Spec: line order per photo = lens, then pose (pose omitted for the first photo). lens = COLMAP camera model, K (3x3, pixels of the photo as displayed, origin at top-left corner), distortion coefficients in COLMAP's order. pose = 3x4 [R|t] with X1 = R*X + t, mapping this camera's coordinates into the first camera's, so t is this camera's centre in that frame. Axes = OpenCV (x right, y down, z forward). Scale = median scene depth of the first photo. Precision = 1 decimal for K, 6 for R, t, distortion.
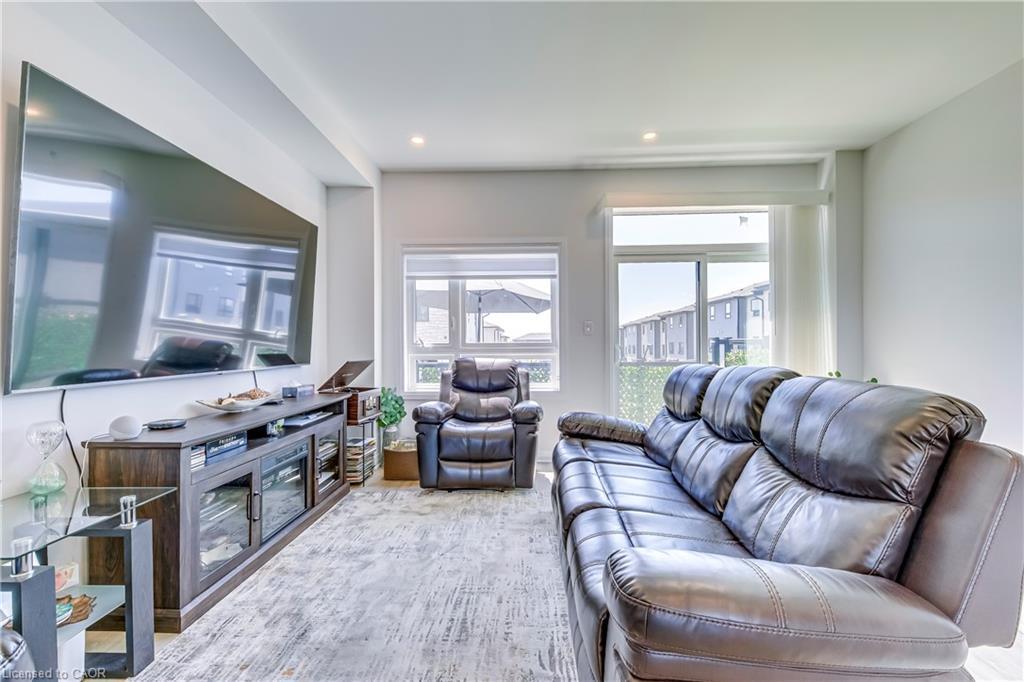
lens RADIAL K [[420.0, 0, 508.9], [0, 420.0, 344.5], [0, 0, 1]] dist [0.000484, -0.000104]
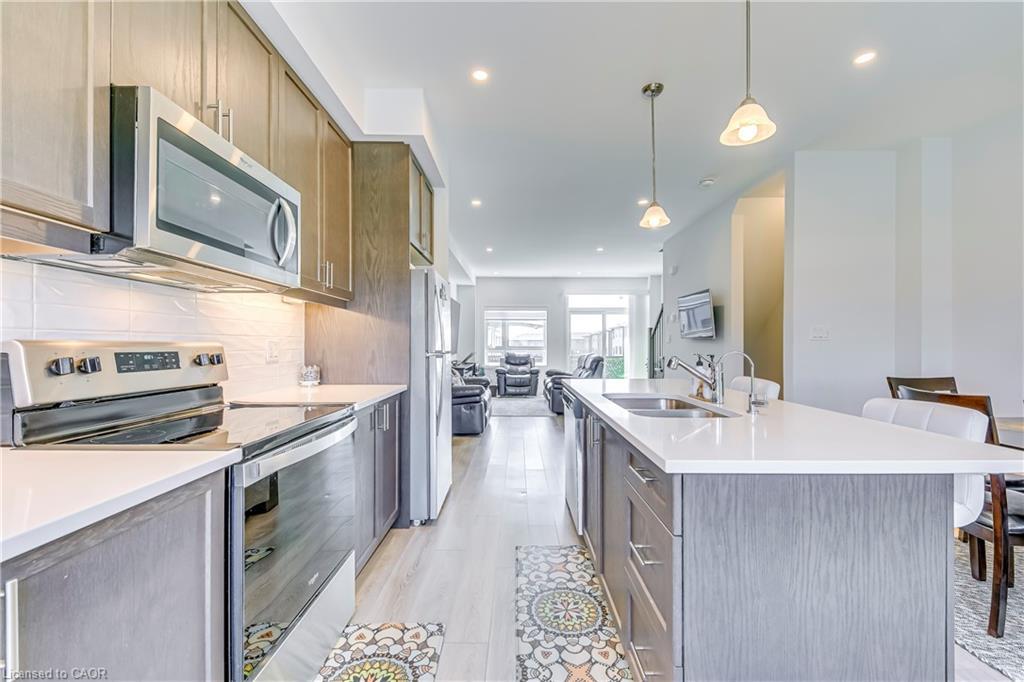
lens RADIAL K [[419.7, 0, 514.4], [0, 419.7, 343.6], [0, 0, 1]] dist [0.011013, -0.007311]
pose [[0.999599, 0.006733, 0.027490, -0.157913], [-0.006682, 0.999976, -0.001931, -0.016131], [-0.027502, 0.001746, 0.999620, -1.664442]]
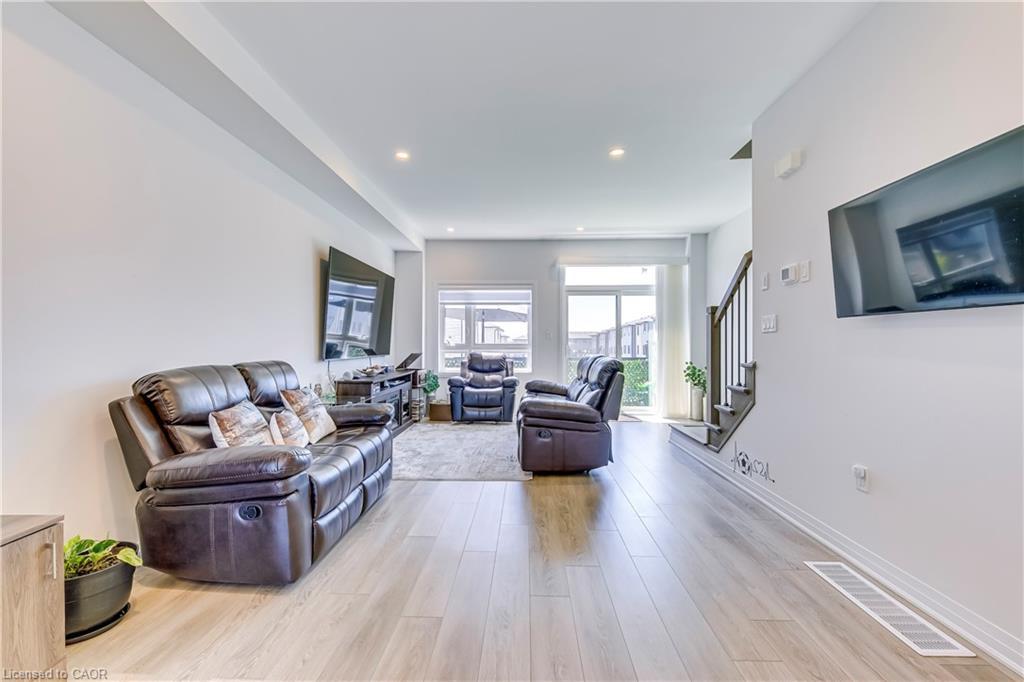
lens RADIAL K [[419.7, 0, 514.3], [0, 419.7, 343.1], [0, 0, 1]] dist [0.011013, -0.007311]
pose [[0.999911, 0.007107, 0.011269, 0.034272], [-0.007088, 0.999973, -0.001741, -0.003214], [-0.011281, 0.001661, 0.999935, -0.735208]]
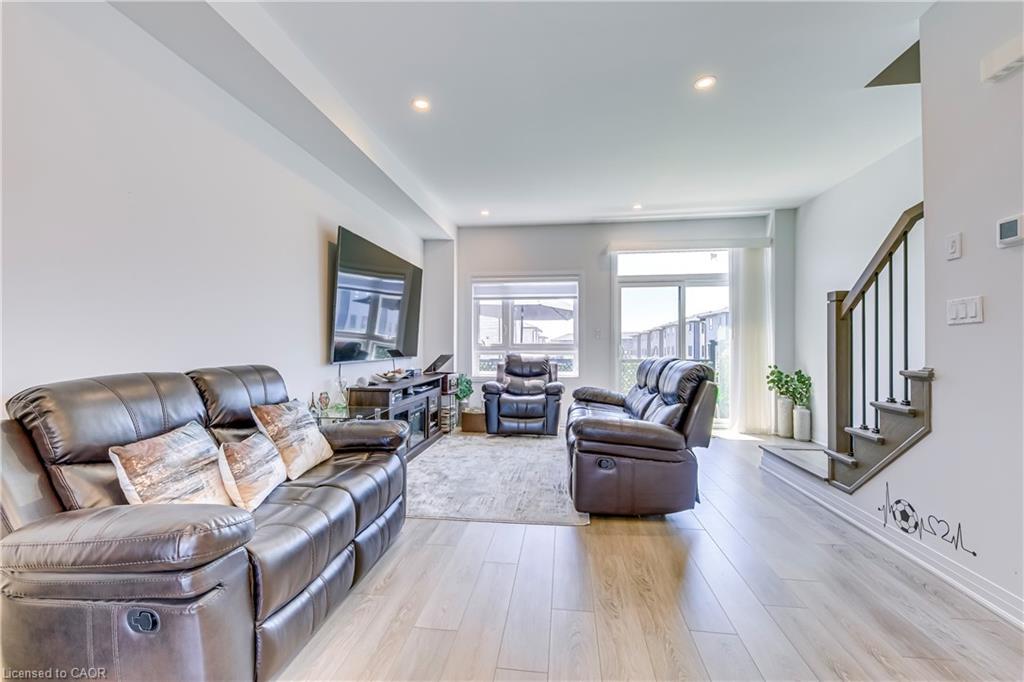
lens RADIAL K [[419.7, 0, 511.1], [0, 419.7, 343.1], [0, 0, 1]] dist [0.011013, -0.007311]
pose [[0.996255, 0.005074, -0.086318, 0.014577], [-0.005367, 0.999981, -0.003164, -0.000053], [0.086300, 0.003615, 0.996263, -0.502648]]
